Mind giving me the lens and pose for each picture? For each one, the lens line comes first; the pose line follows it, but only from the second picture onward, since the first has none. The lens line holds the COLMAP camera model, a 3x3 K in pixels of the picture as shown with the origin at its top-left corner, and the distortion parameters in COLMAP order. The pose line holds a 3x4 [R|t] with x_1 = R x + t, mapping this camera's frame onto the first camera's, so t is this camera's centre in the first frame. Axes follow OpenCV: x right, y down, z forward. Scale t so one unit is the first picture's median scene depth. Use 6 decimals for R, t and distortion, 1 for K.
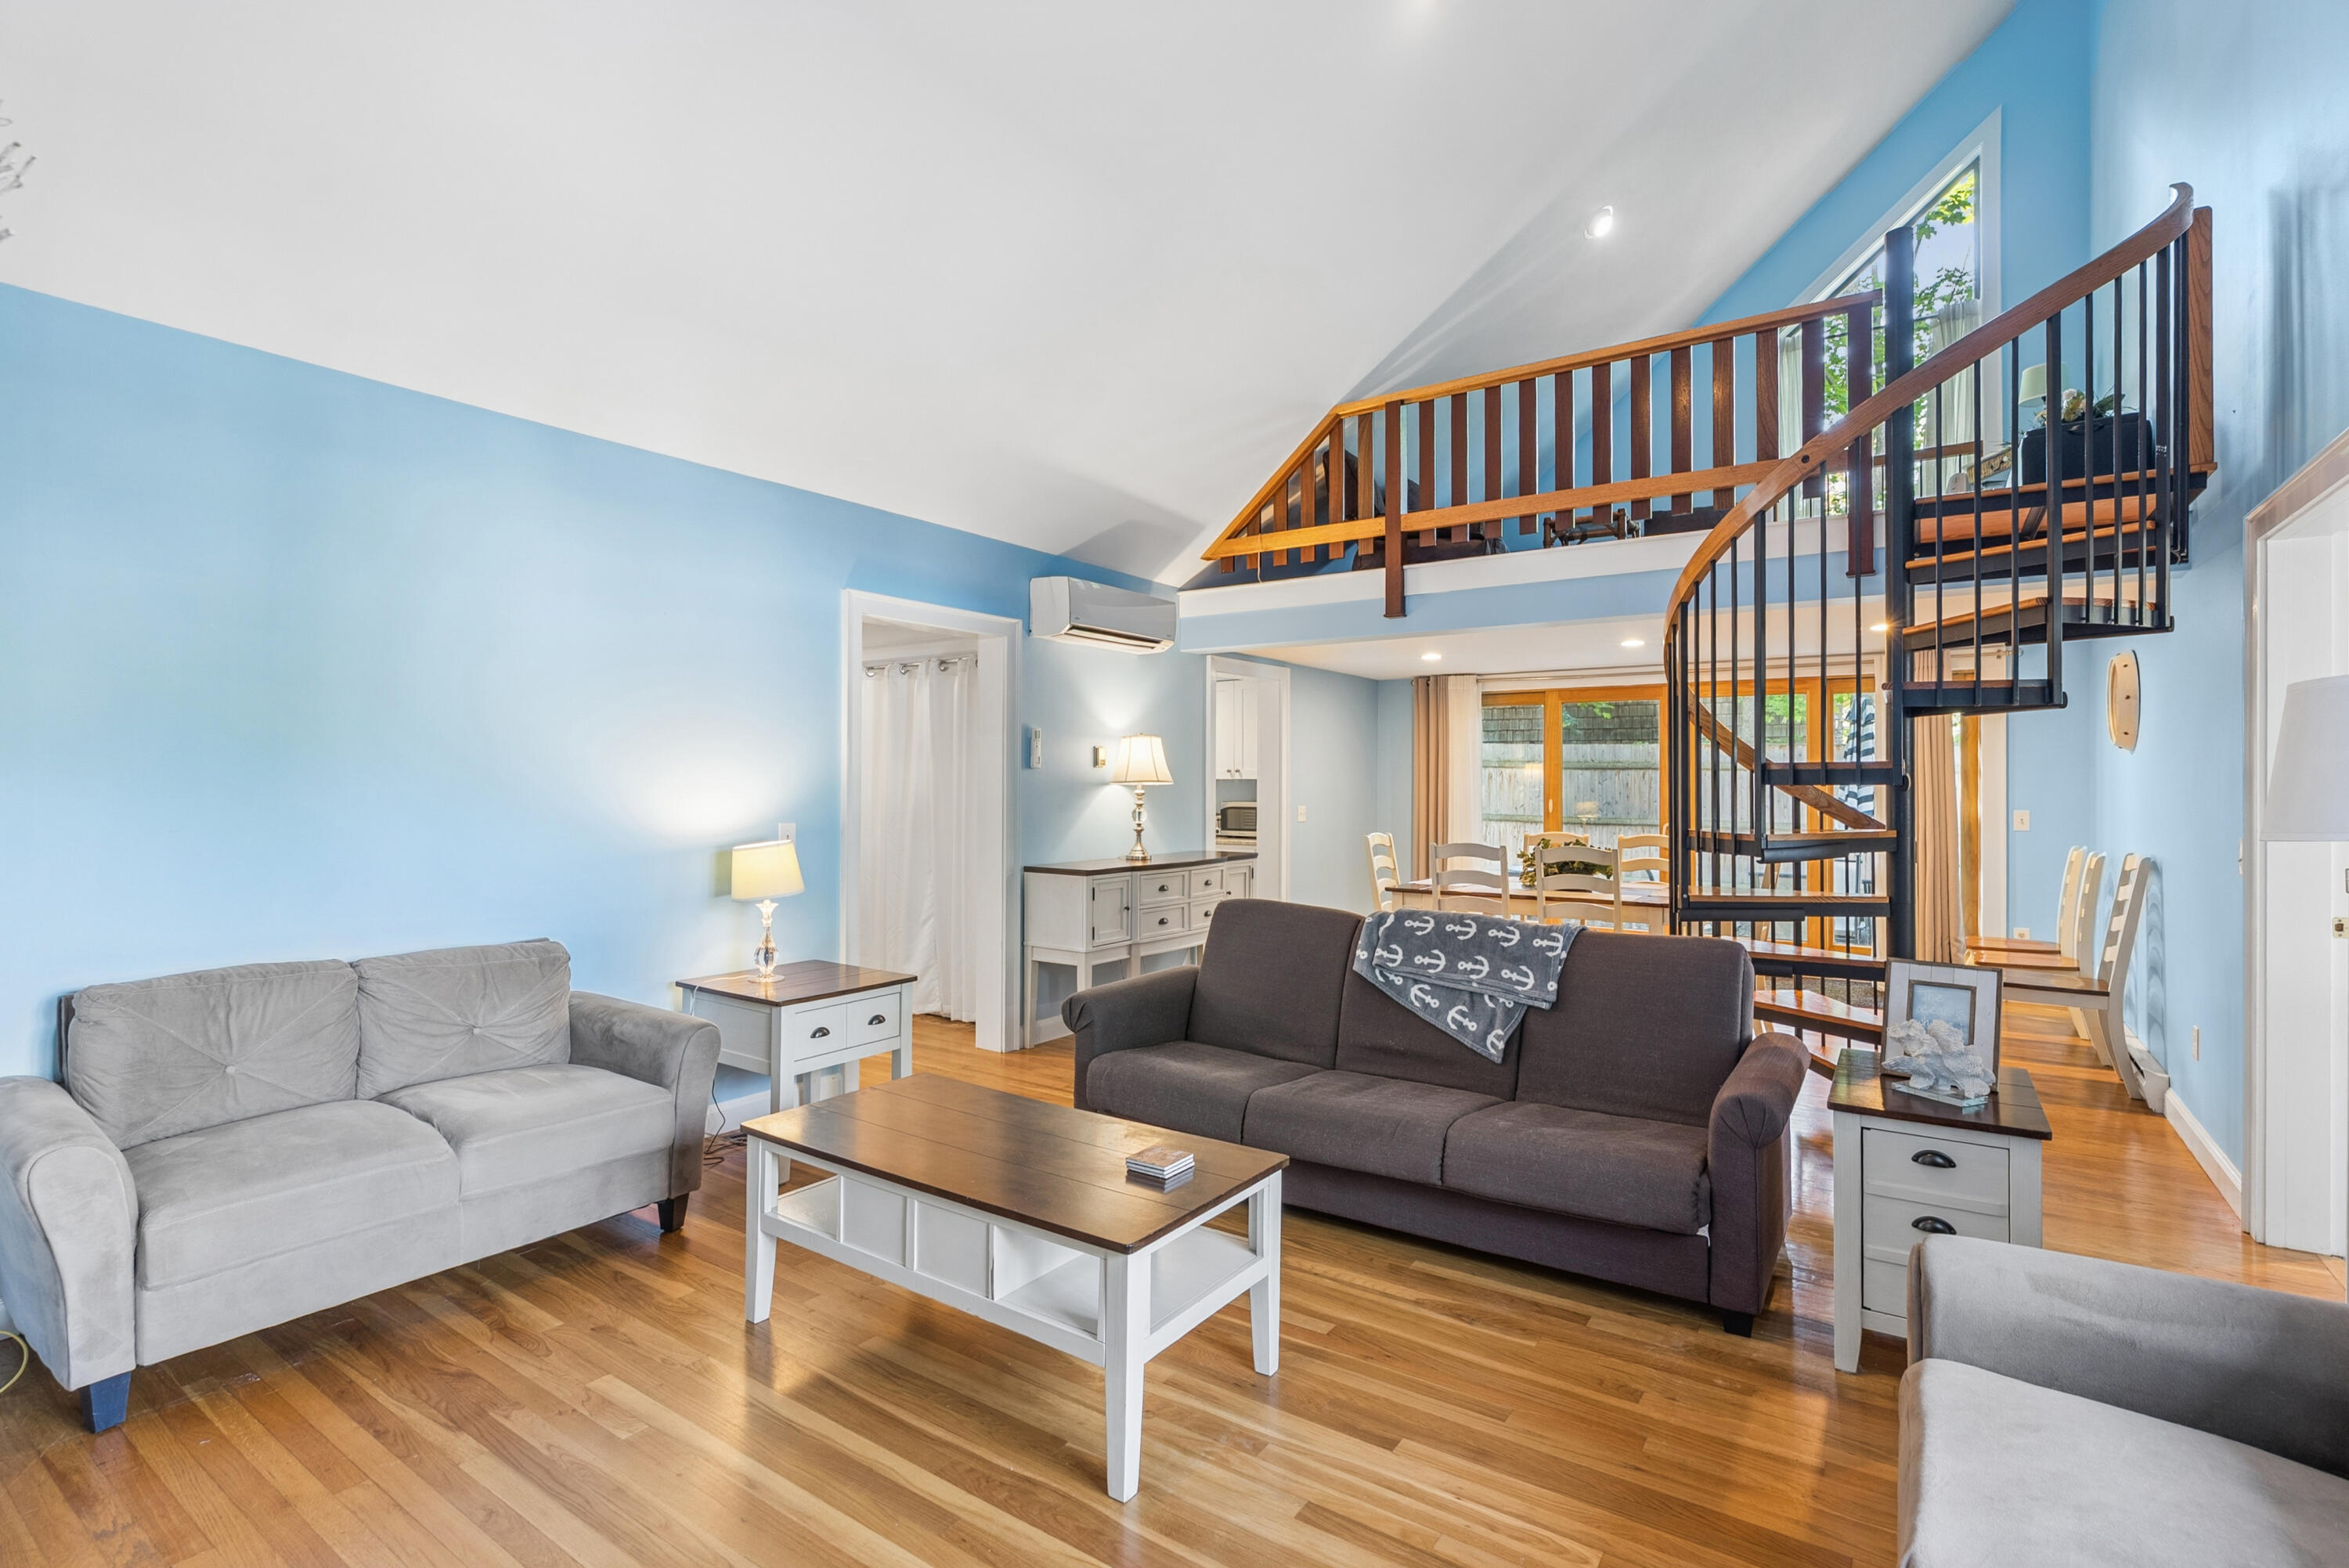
lens RADIAL K [[1076.3, 0, 1169.6], [0, 1076.3, 785.6], [0, 0, 1]] dist [-0.008106, 0.003188]
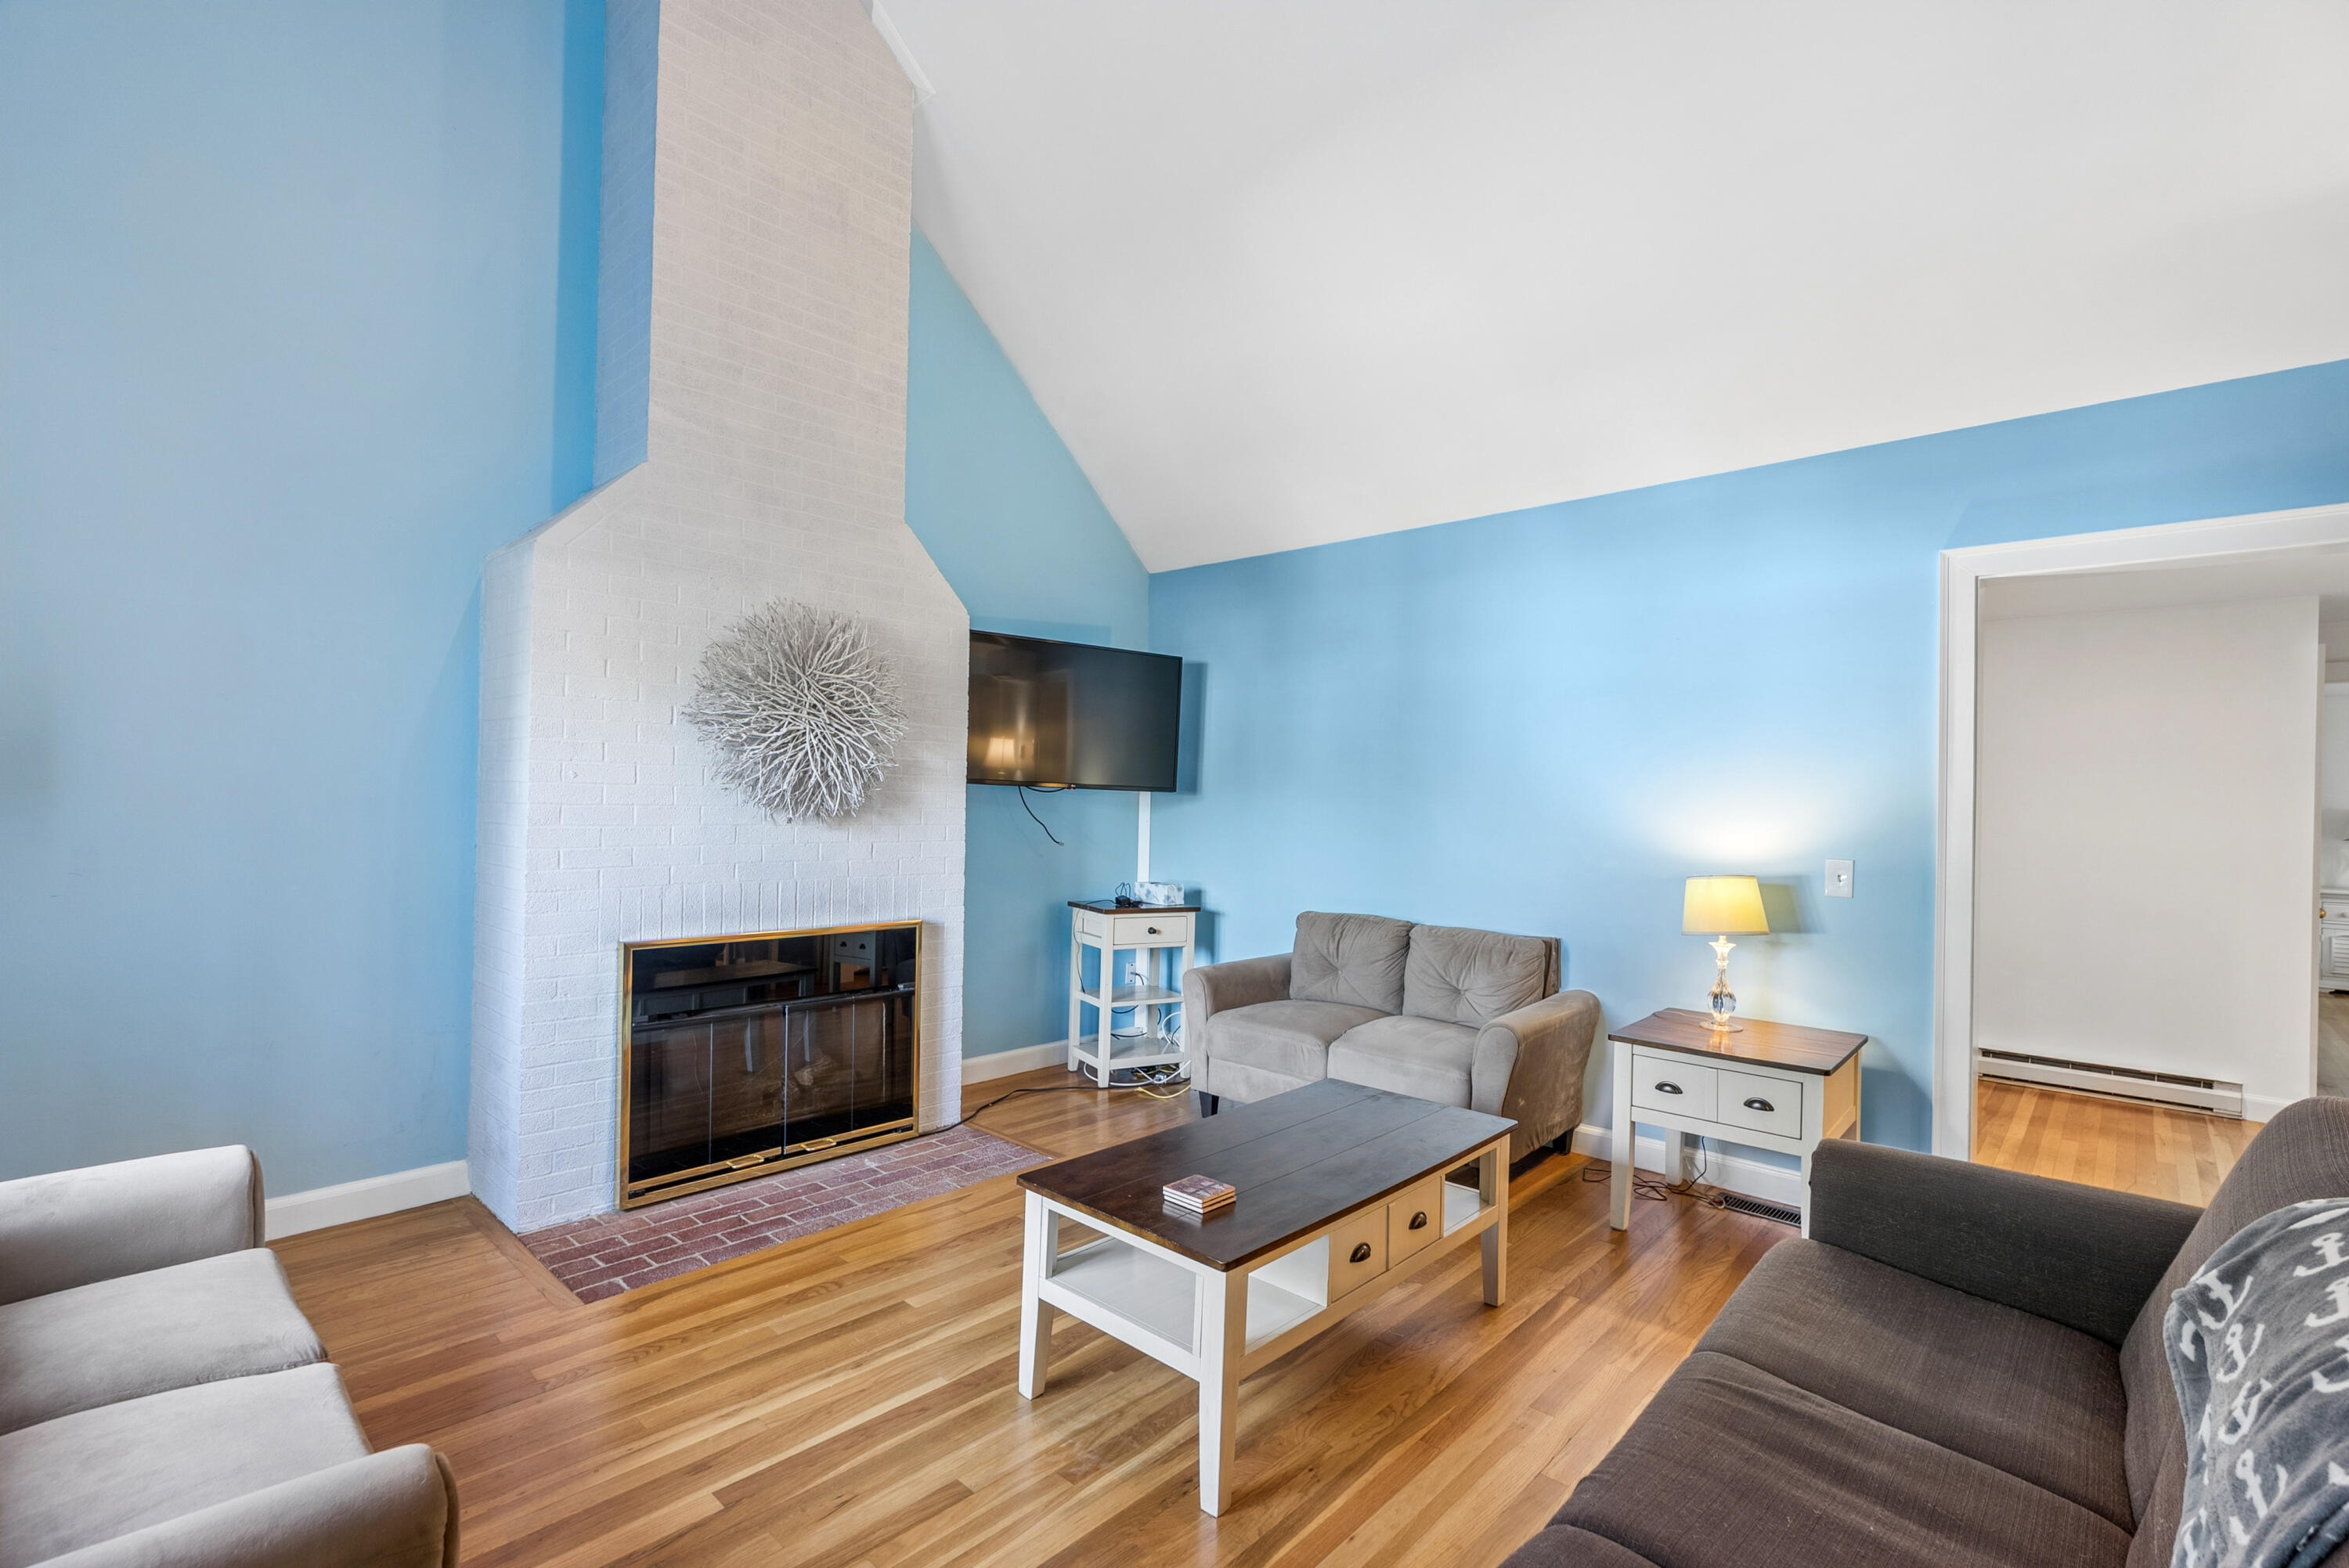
lens RADIAL K [[1076.3, 0, 1173.0], [0, 1076.3, 788.1], [0, 0, 1]] dist [-0.008106, 0.003188]
pose [[-0.134177, -0.013908, -0.990860, 0.623307], [-0.020919, 0.999718, -0.011199, 0.000949], [0.990737, 0.019225, -0.134430, 0.724548]]
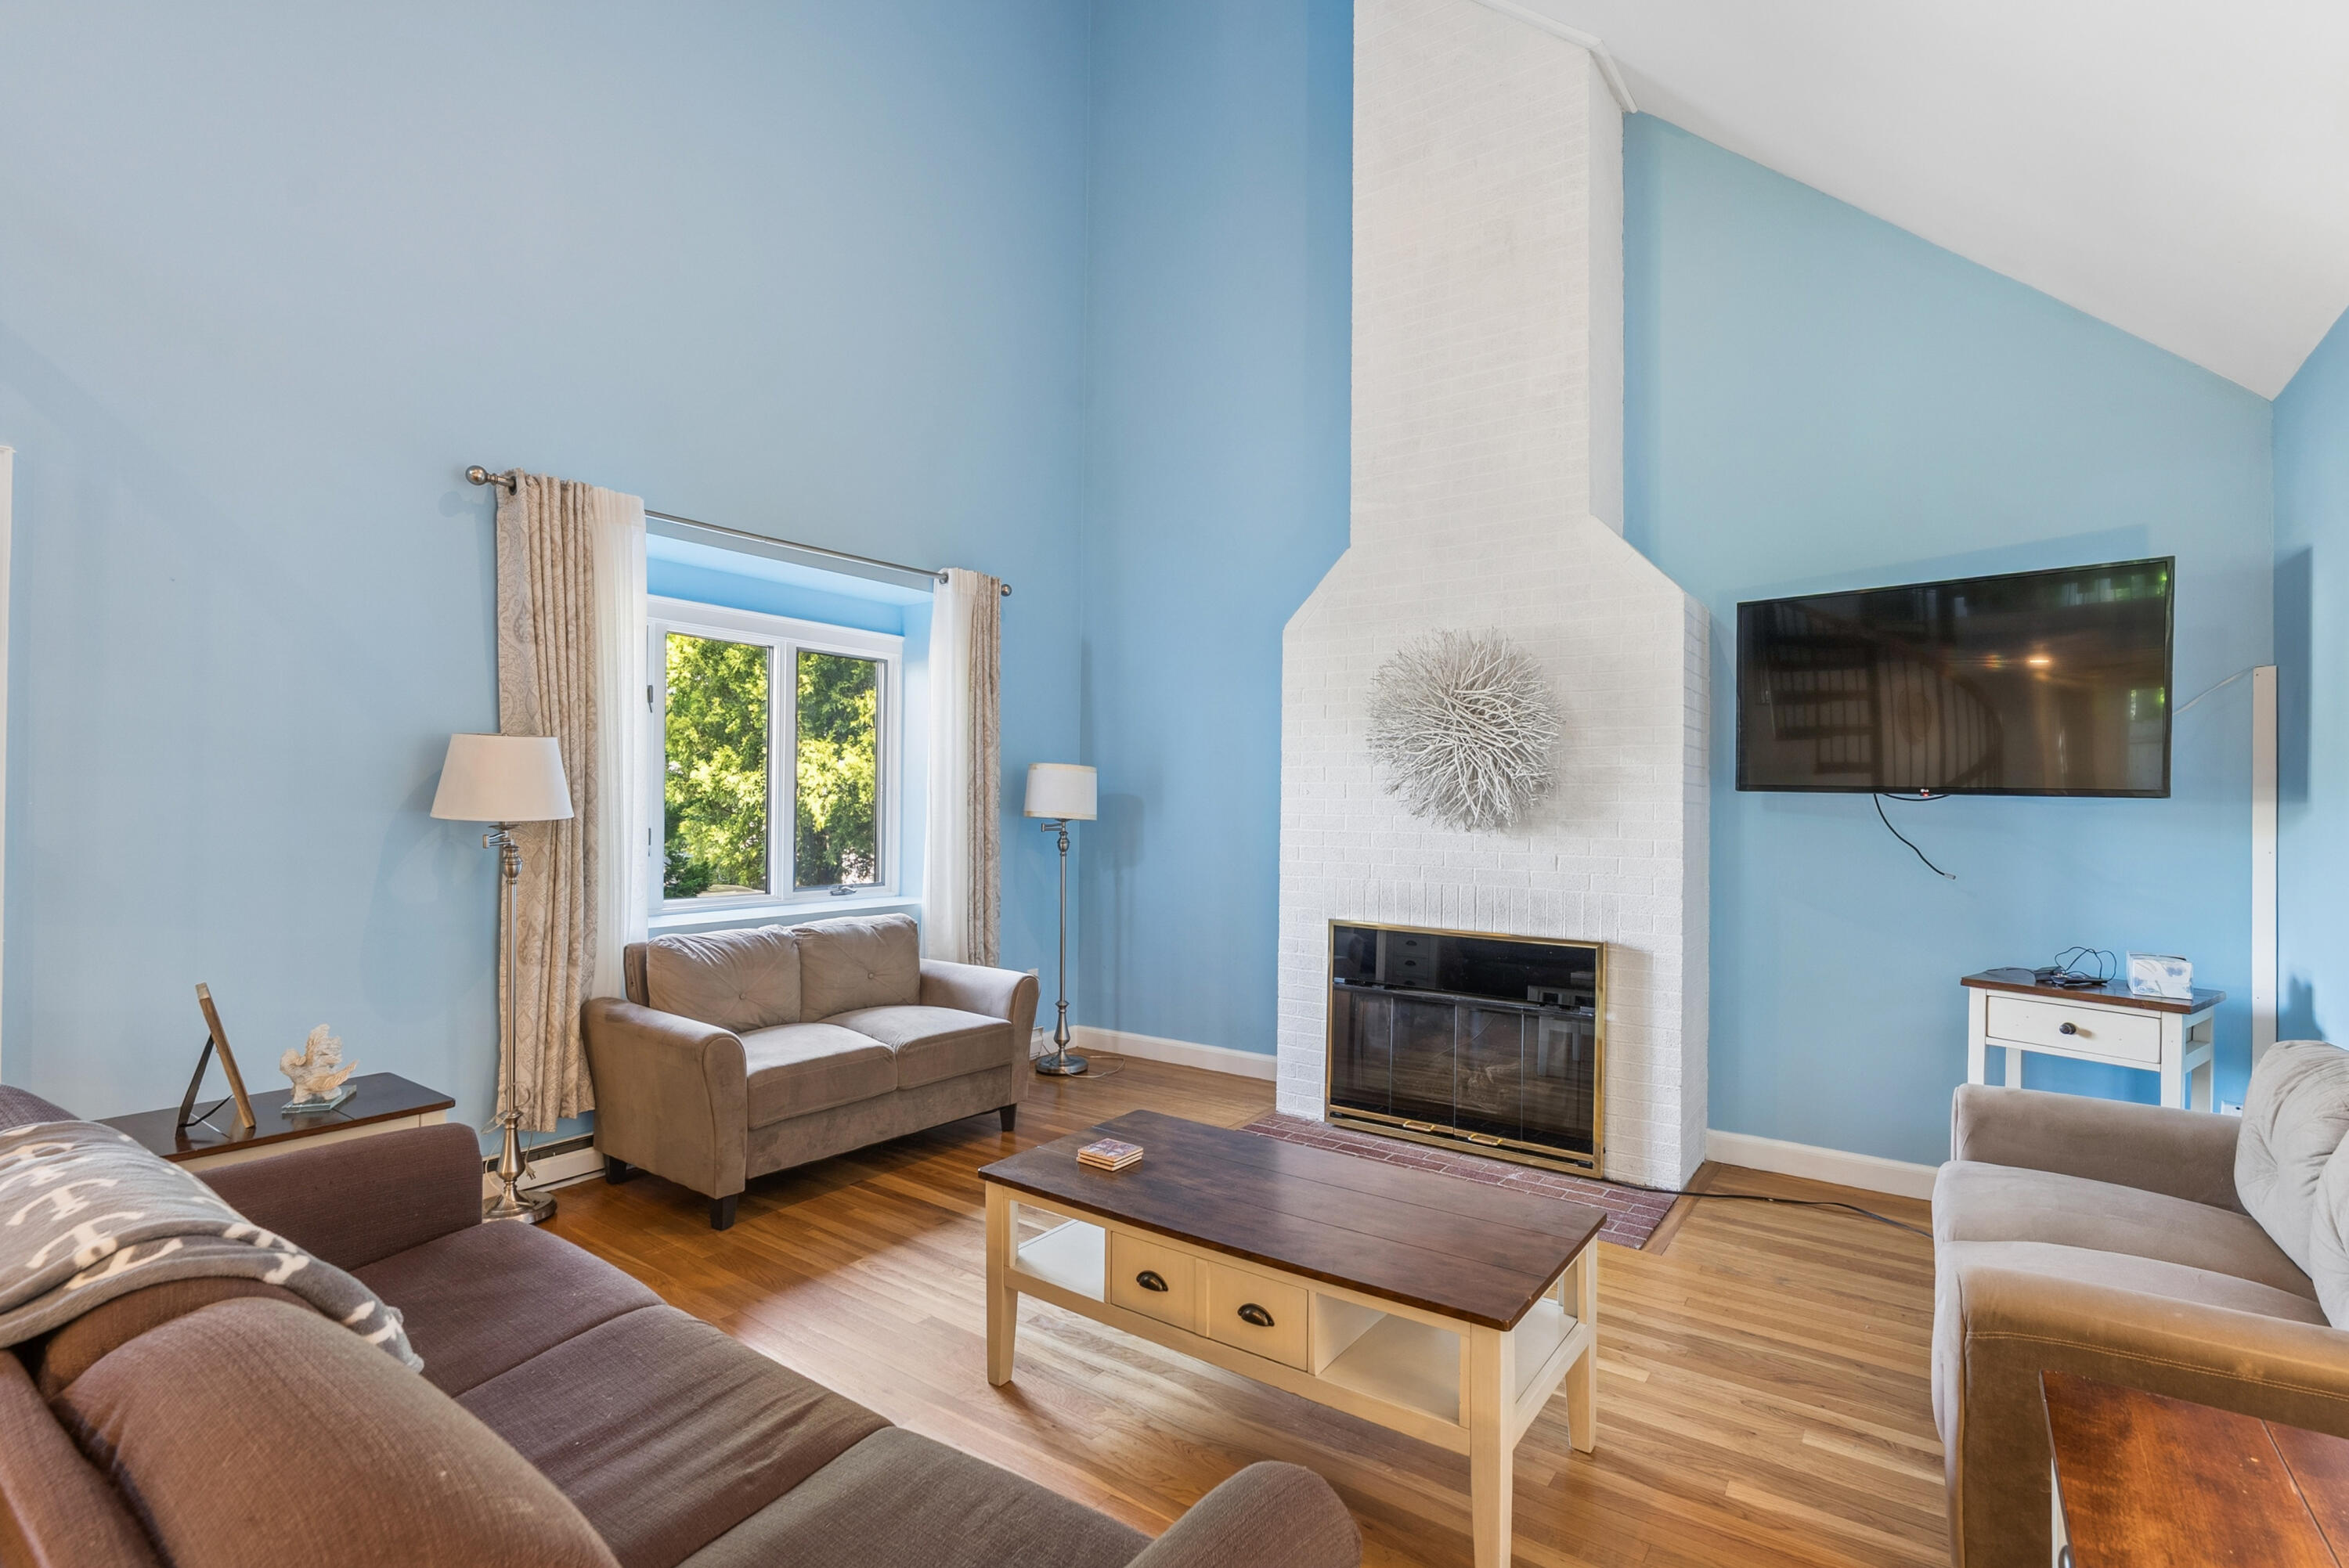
lens RADIAL K [[1076.3, 0, 1179.2], [0, 1076.3, 793.4], [0, 0, 1]] dist [-0.008106, 0.003188]
pose [[-0.999905, -0.012868, 0.004845, -0.050945], [-0.012901, 0.999894, -0.006793, 0.001801], [-0.004757, -0.006855, -0.999965, 1.338827]]
